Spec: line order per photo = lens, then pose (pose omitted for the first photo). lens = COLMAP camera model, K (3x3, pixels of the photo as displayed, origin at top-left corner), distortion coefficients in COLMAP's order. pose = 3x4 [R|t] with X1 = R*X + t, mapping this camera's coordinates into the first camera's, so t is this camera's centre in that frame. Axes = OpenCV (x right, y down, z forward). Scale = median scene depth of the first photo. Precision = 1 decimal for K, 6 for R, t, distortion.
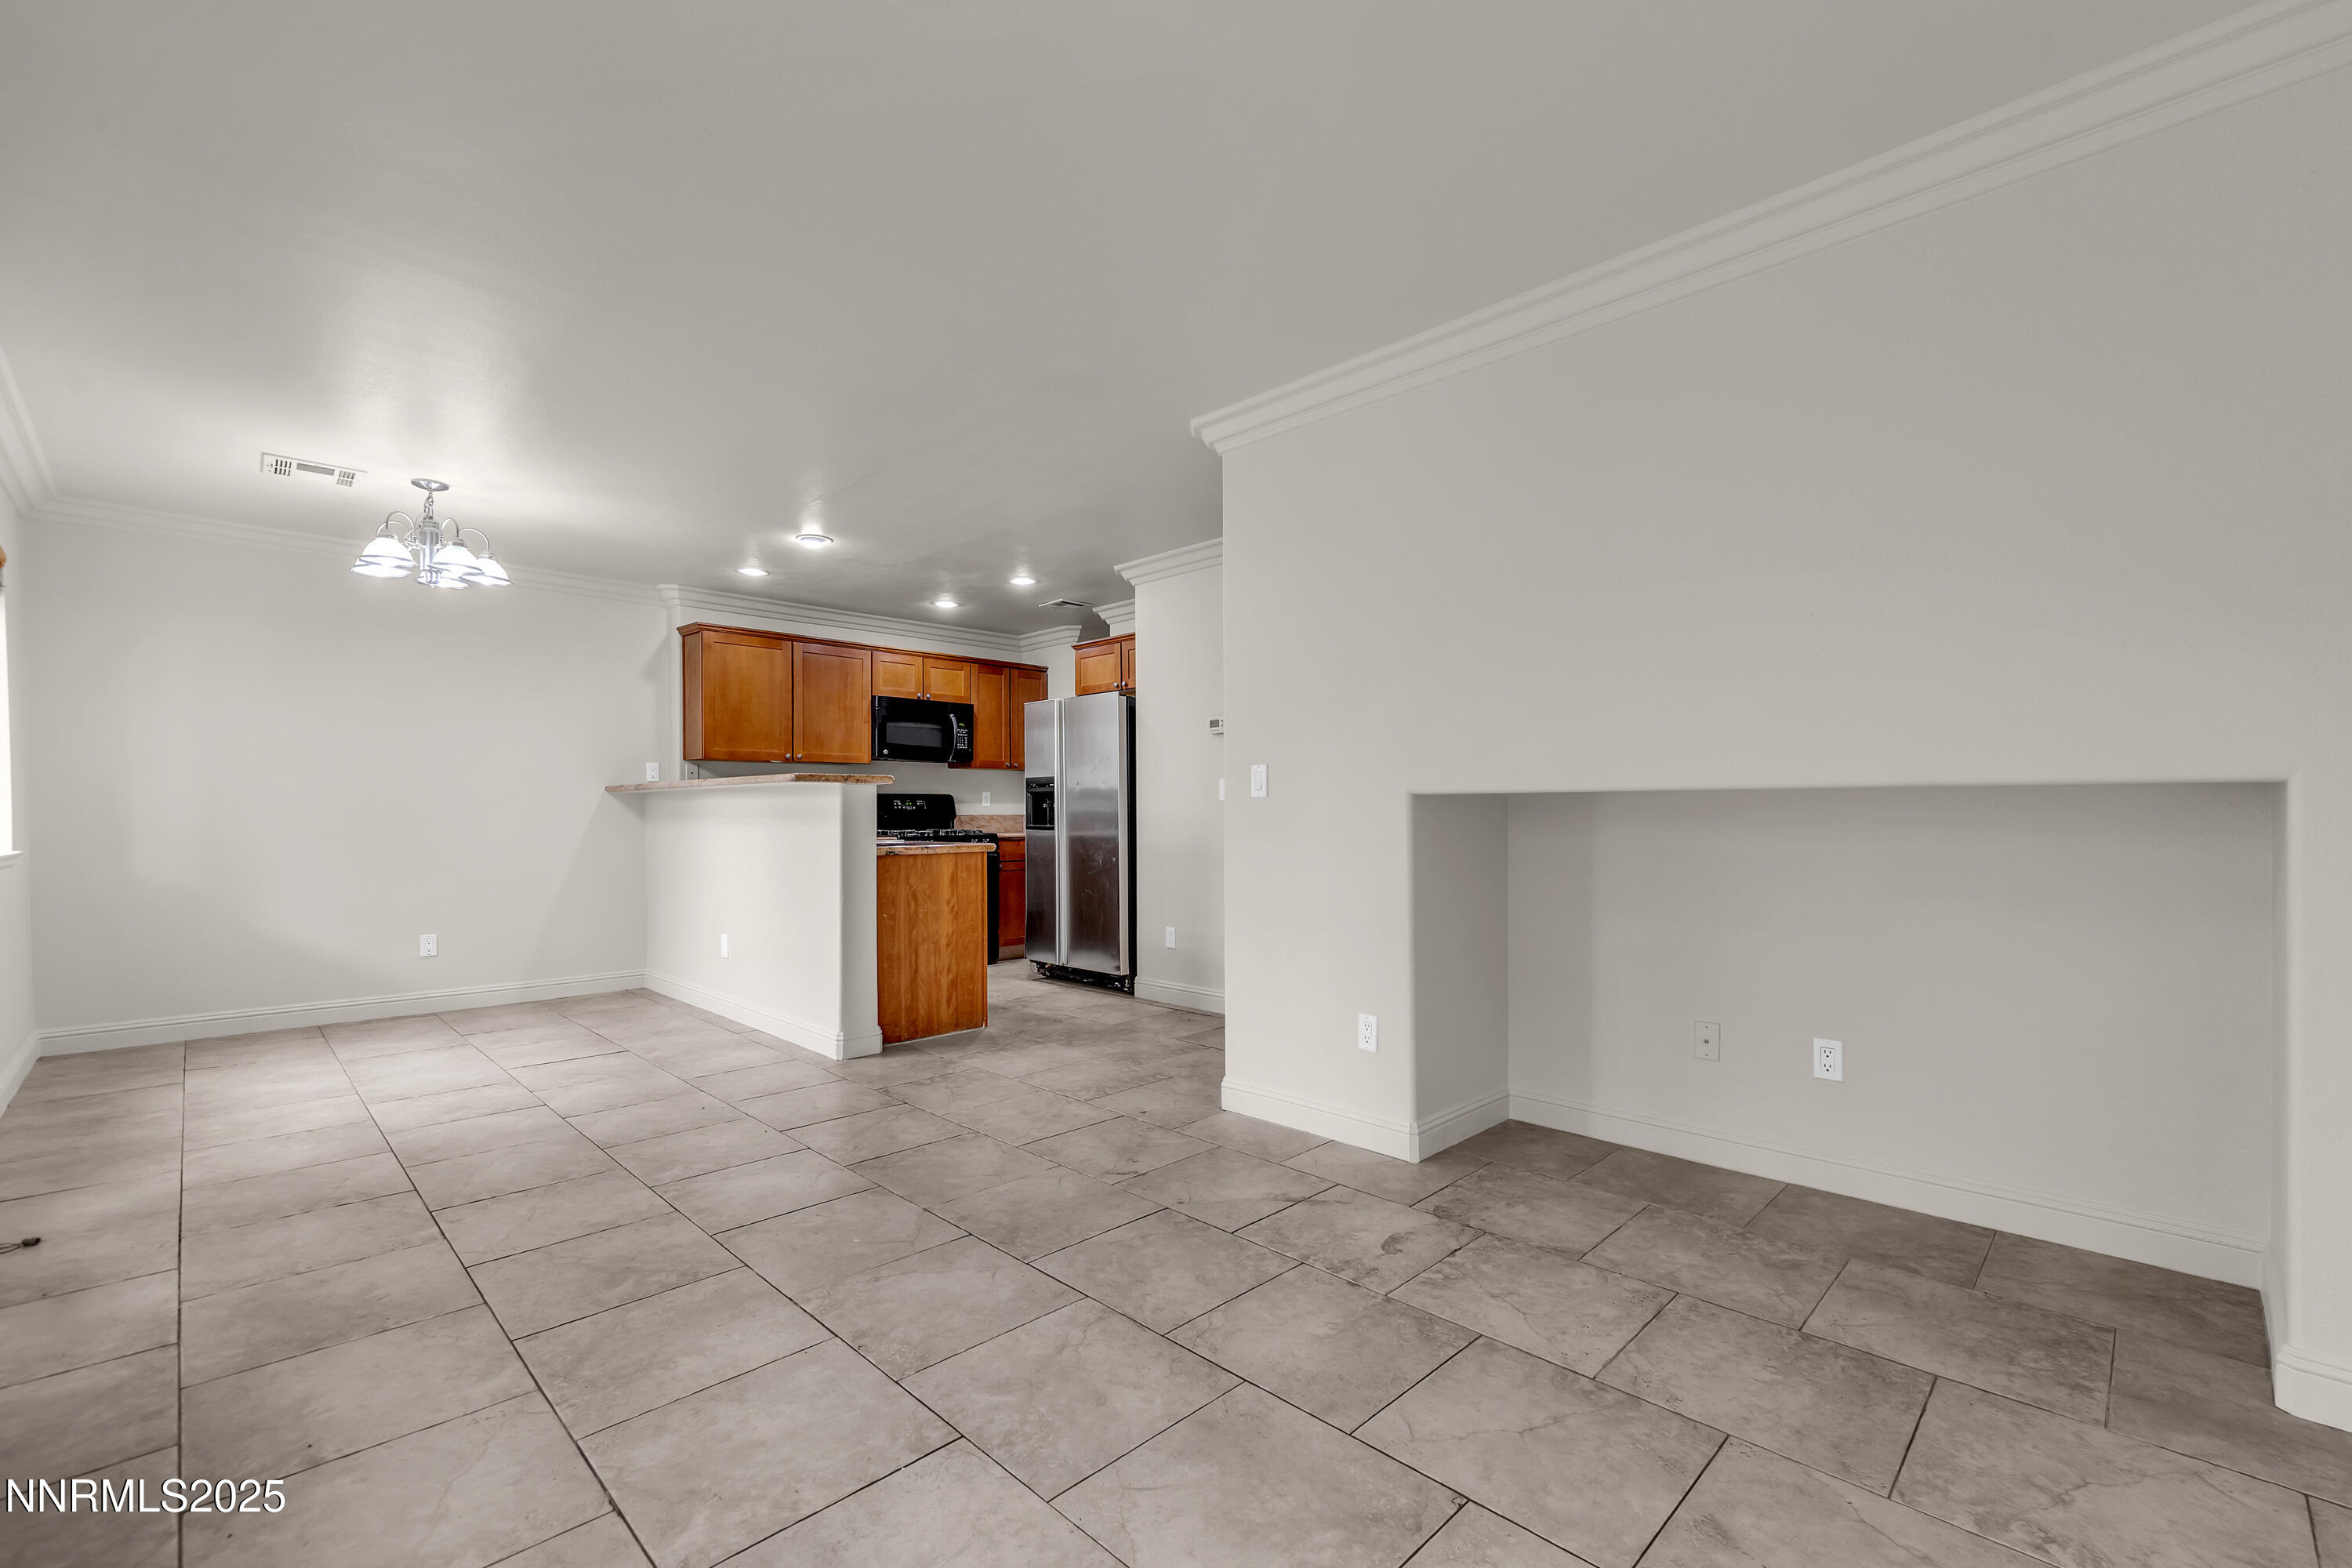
lens RADIAL K [[986.8, 0, 1206.3], [0, 986.8, 818.1], [0, 0, 1]] dist [0.000964, 0.000065]
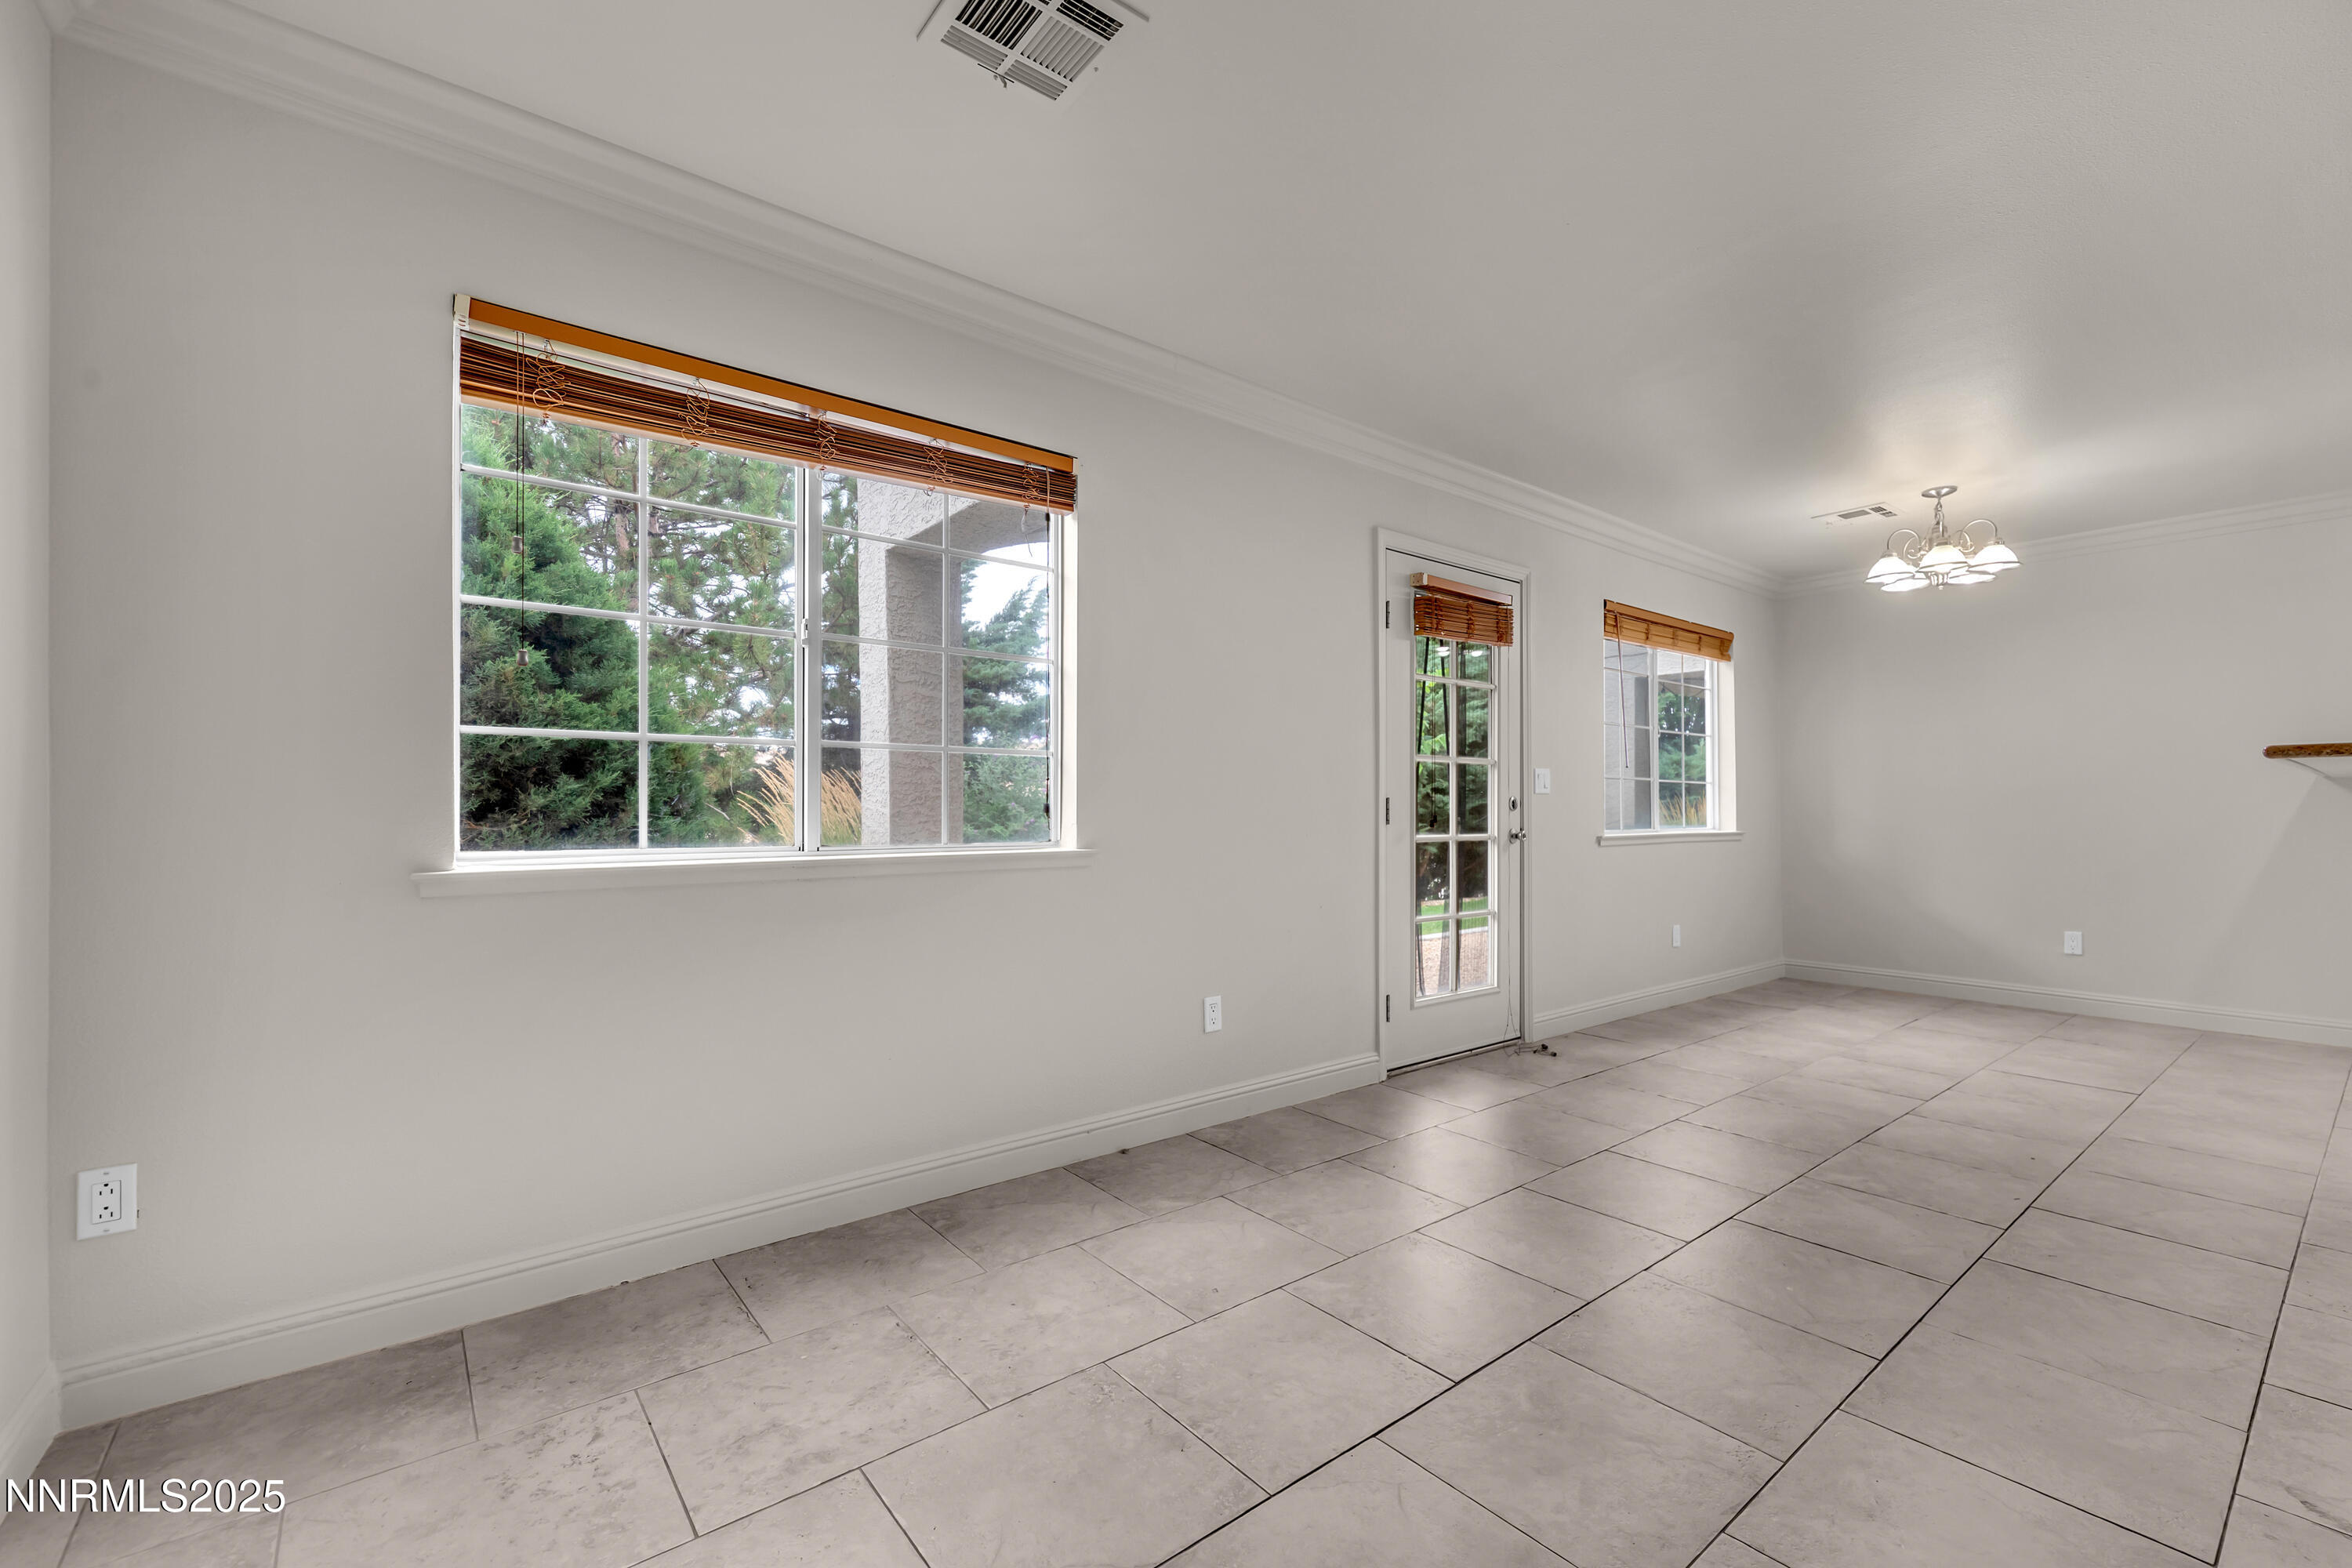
lens RADIAL K [[986.8, 0, 1196.4], [0, 986.8, 807.7], [0, 0, 1]] dist [0.000964, 0.000065]
pose [[-0.122711, 0.000005, -0.992442, 0.272322], [-0.005072, 0.999987, 0.000632, 0.000760], [0.992429, 0.005111, -0.122710, 0.271286]]
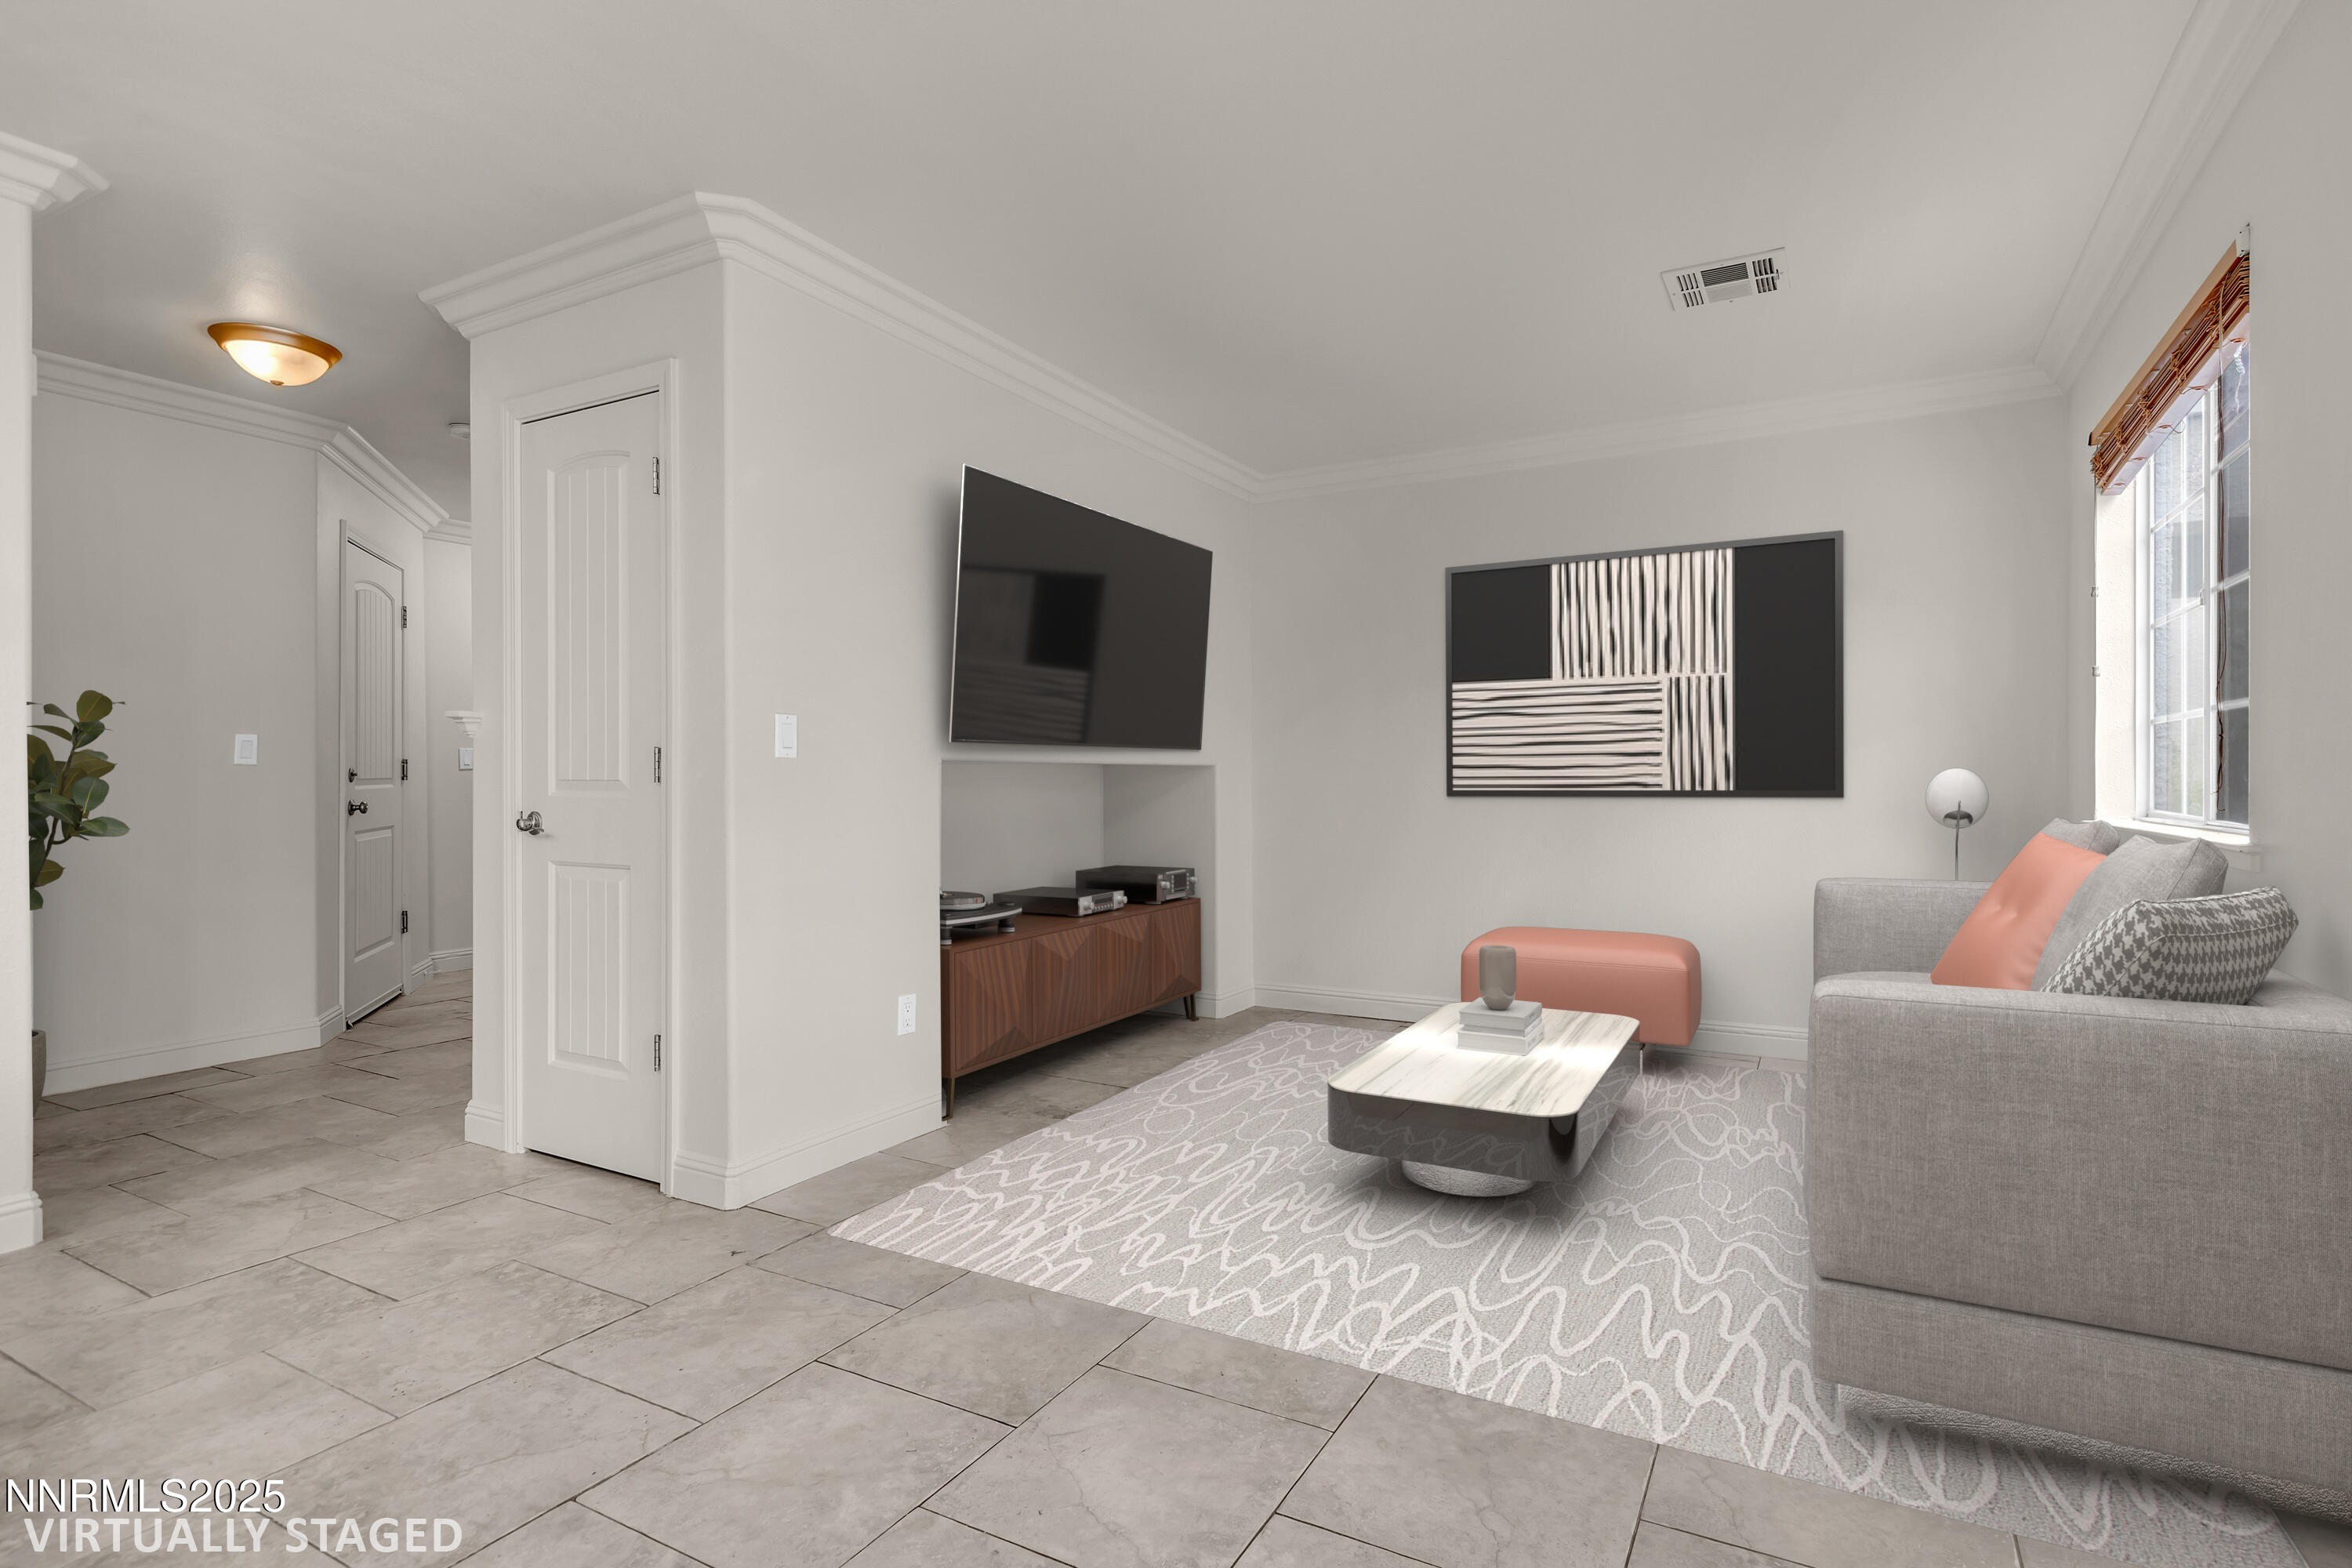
lens RADIAL K [[1149.9, 0, 1197.7], [0, 1149.9, 776.6], [0, 0, 1]] dist [0.003003, -0.000165]
pose [[-0.255968, 0.004778, 0.966673, -0.568987], [0.008119, 0.999963, -0.002793, -0.001172], [-0.966651, 0.007133, -0.255997, 0.601440]]
